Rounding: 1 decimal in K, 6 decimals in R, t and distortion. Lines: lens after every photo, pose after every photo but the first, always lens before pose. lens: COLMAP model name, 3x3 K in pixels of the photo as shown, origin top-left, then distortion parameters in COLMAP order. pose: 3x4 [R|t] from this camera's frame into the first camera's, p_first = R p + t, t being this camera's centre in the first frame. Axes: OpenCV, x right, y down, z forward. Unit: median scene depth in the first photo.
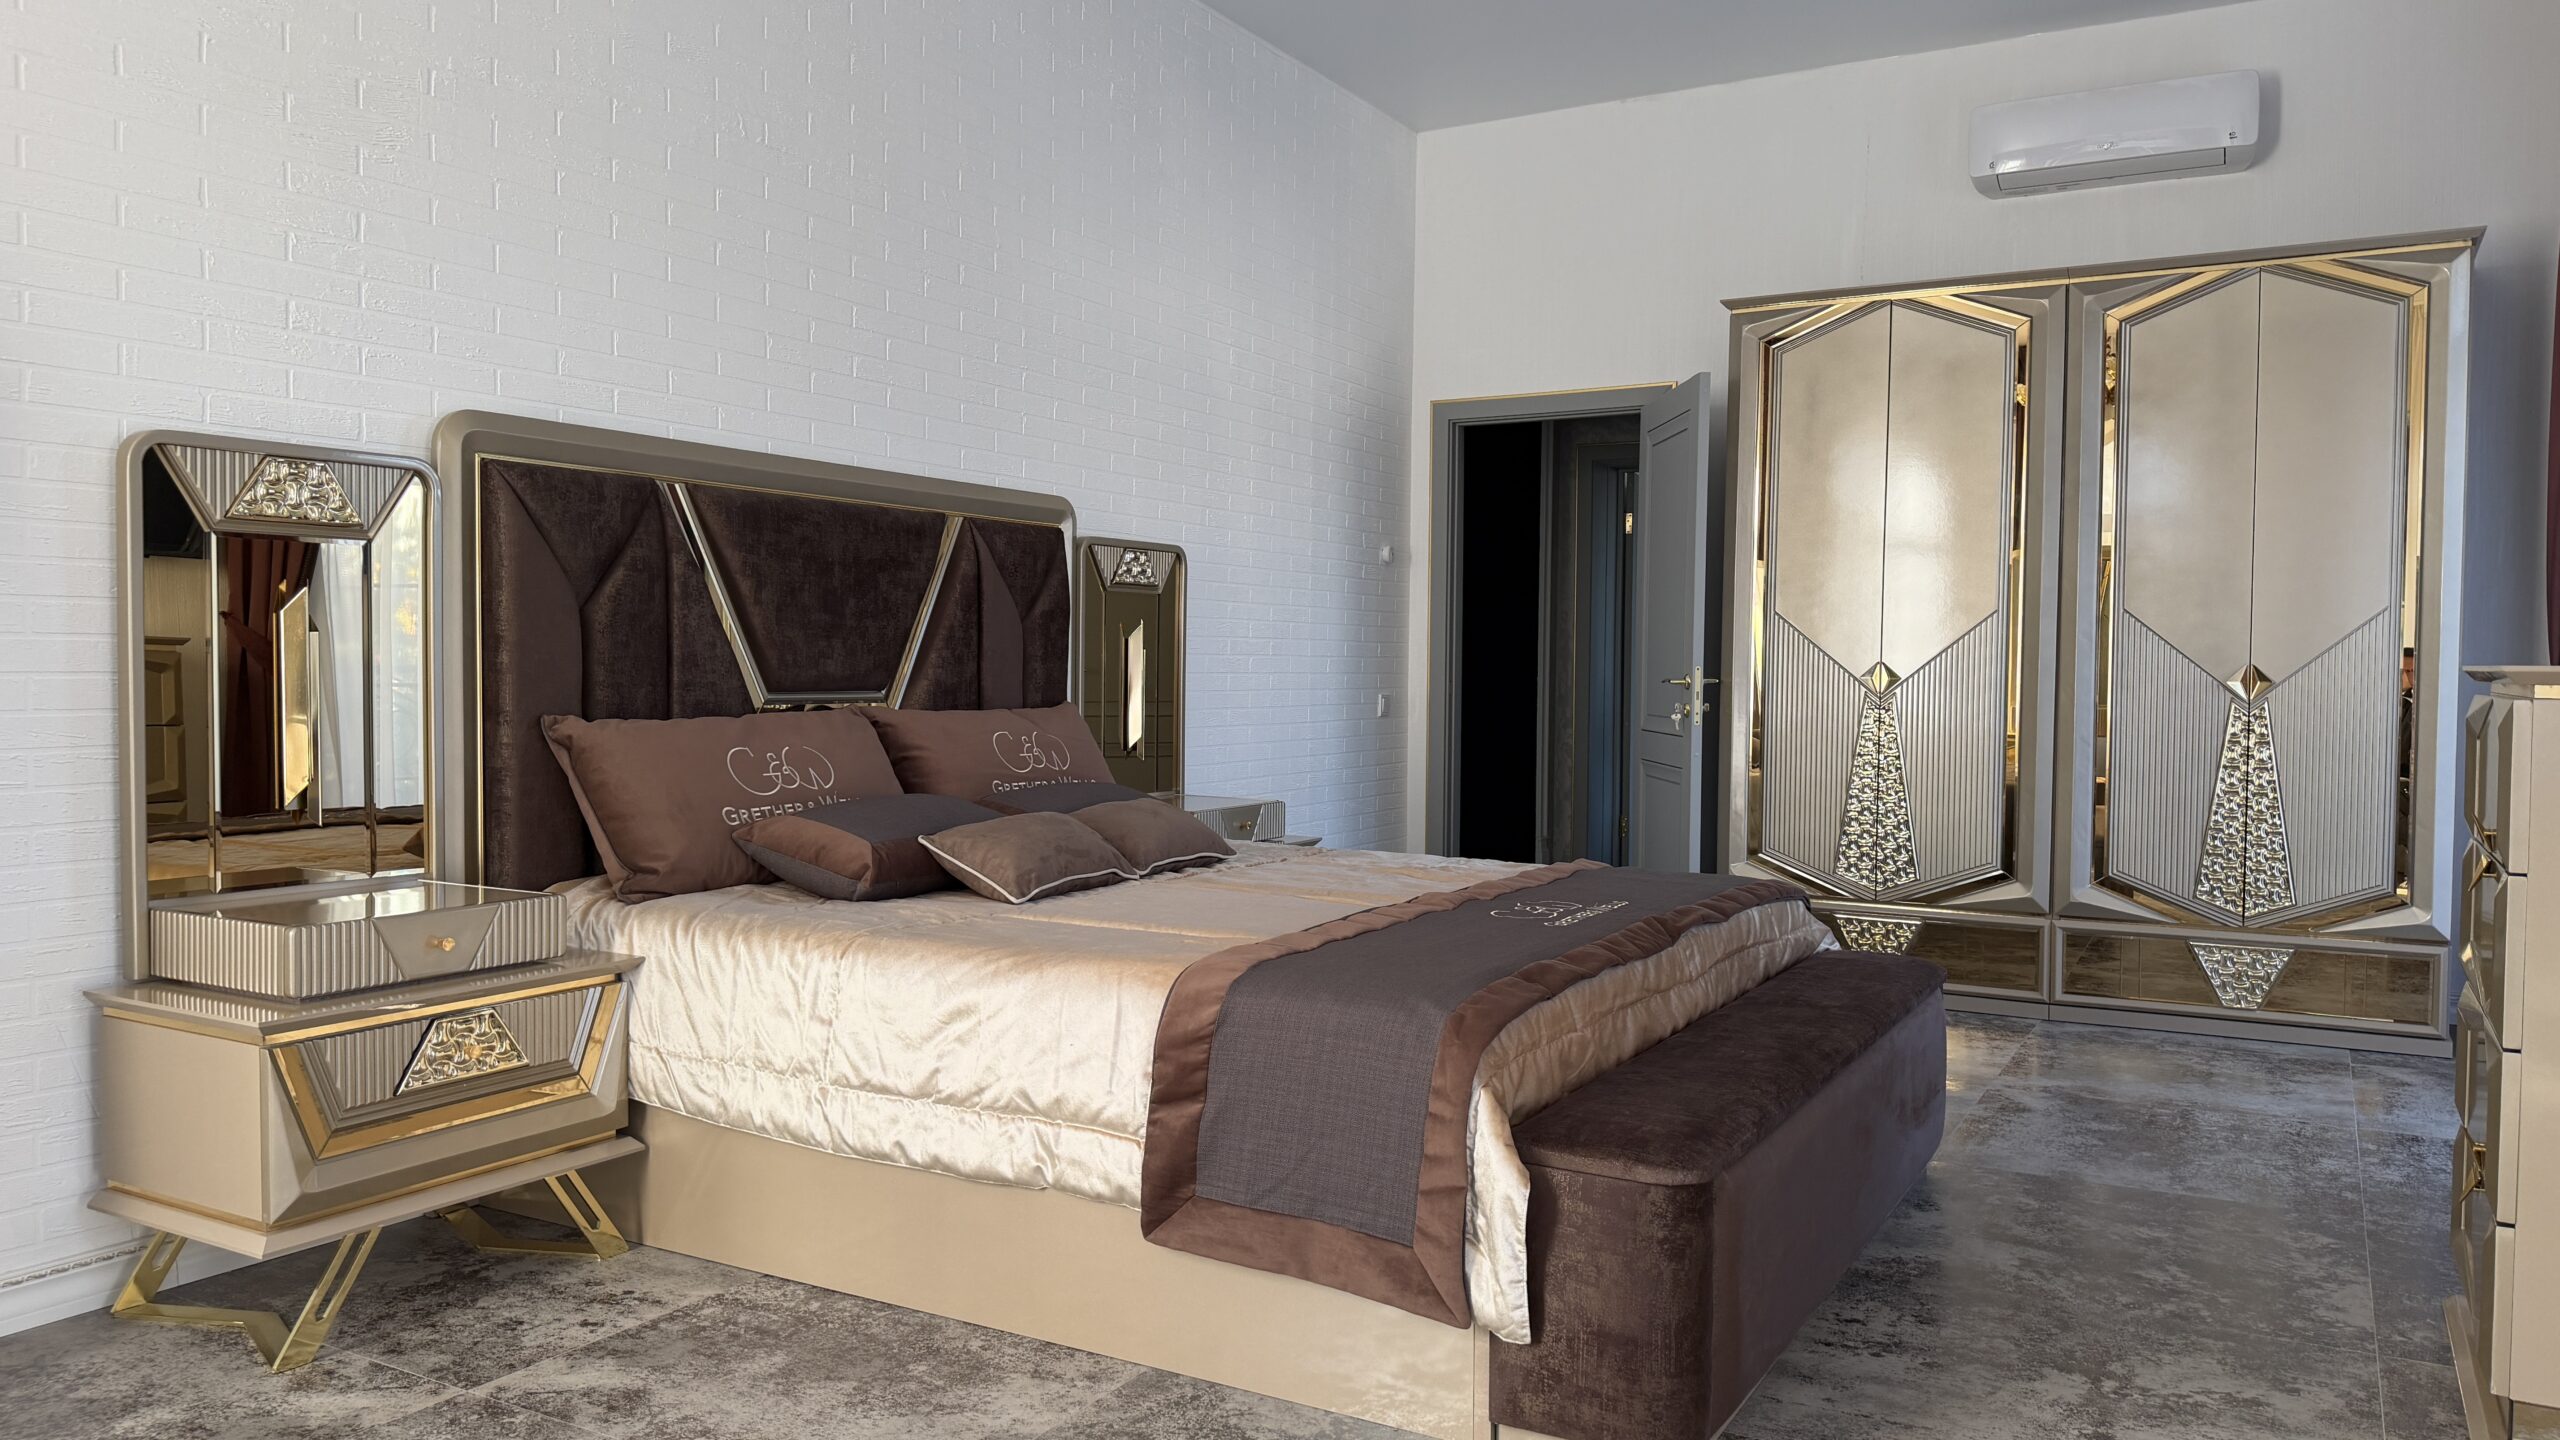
lens RADIAL K [[1773.2, 0, 1273.1], [0, 1773.2, 721.6], [0, 0, 1]] dist [0.114389, -0.139270]
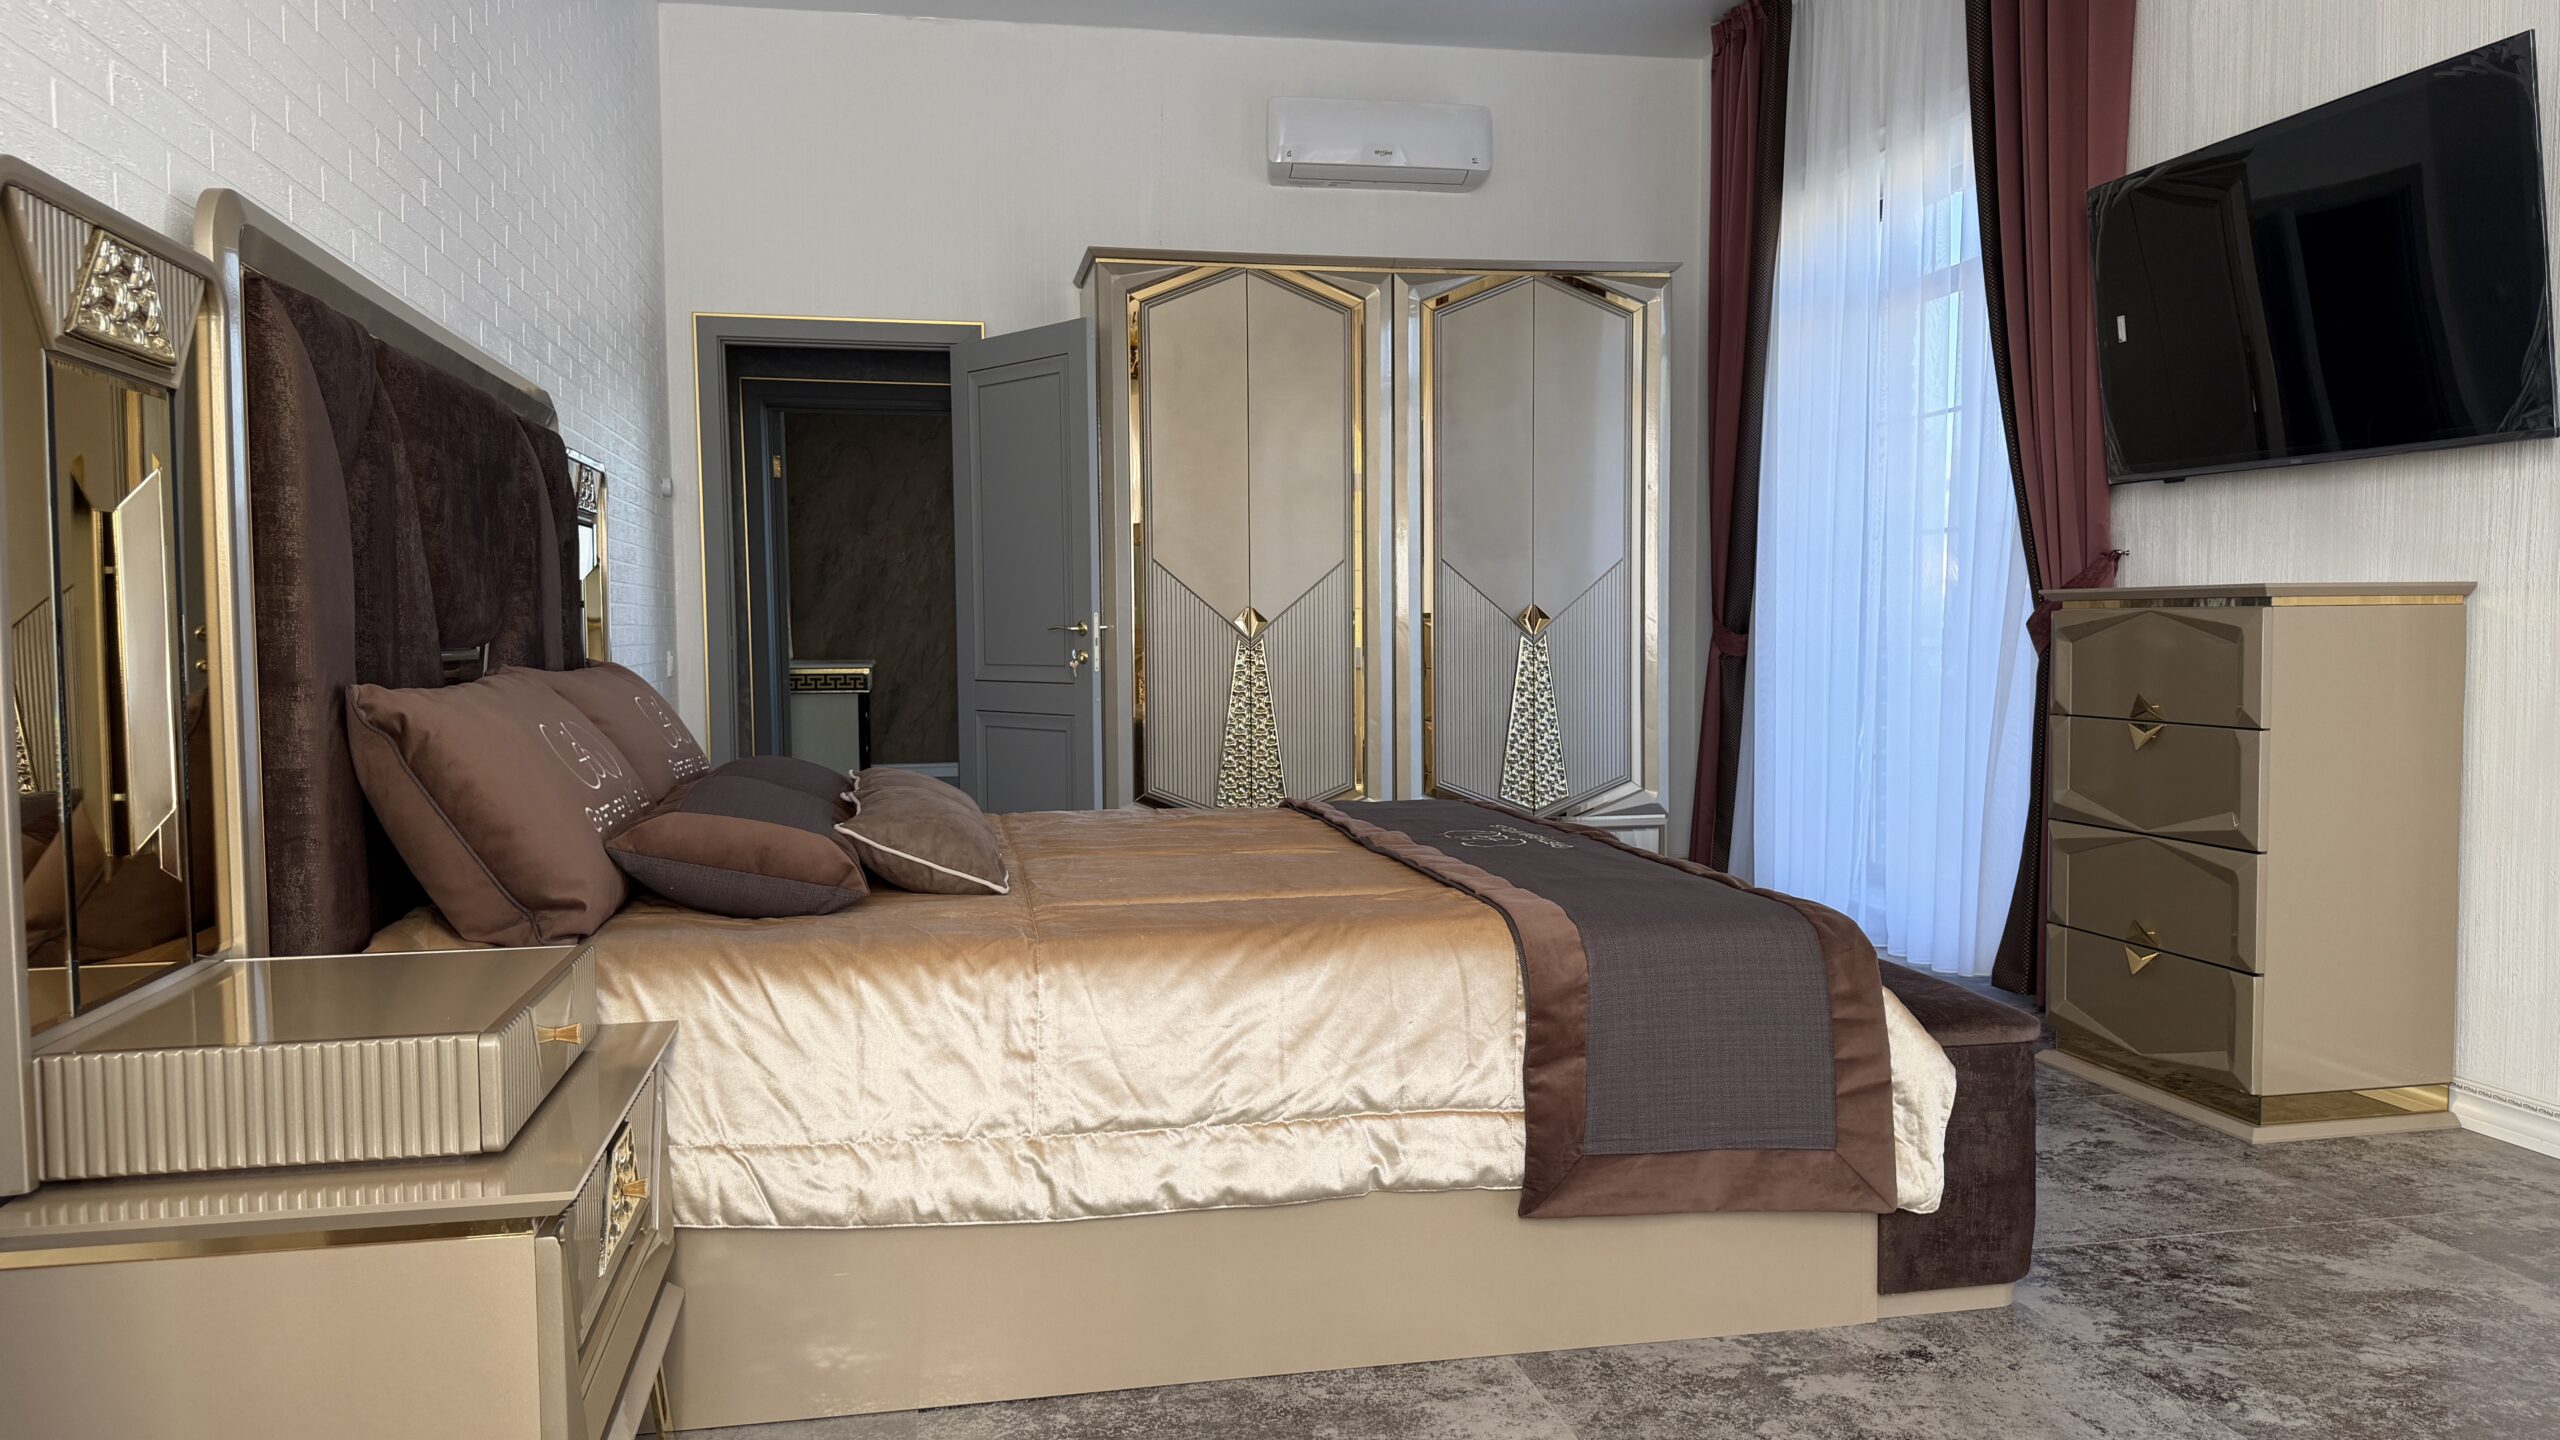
lens RADIAL K [[1773.2, 0, 1293.8], [0, 1773.2, 732.9], [0, 0, 1]] dist [0.114389, -0.139270]
pose [[0.754896, -0.055386, 0.653502, -0.670872], [0.038198, 0.998449, 0.040497, 0.000369], [-0.654731, -0.005609, 0.755841, 0.346865]]
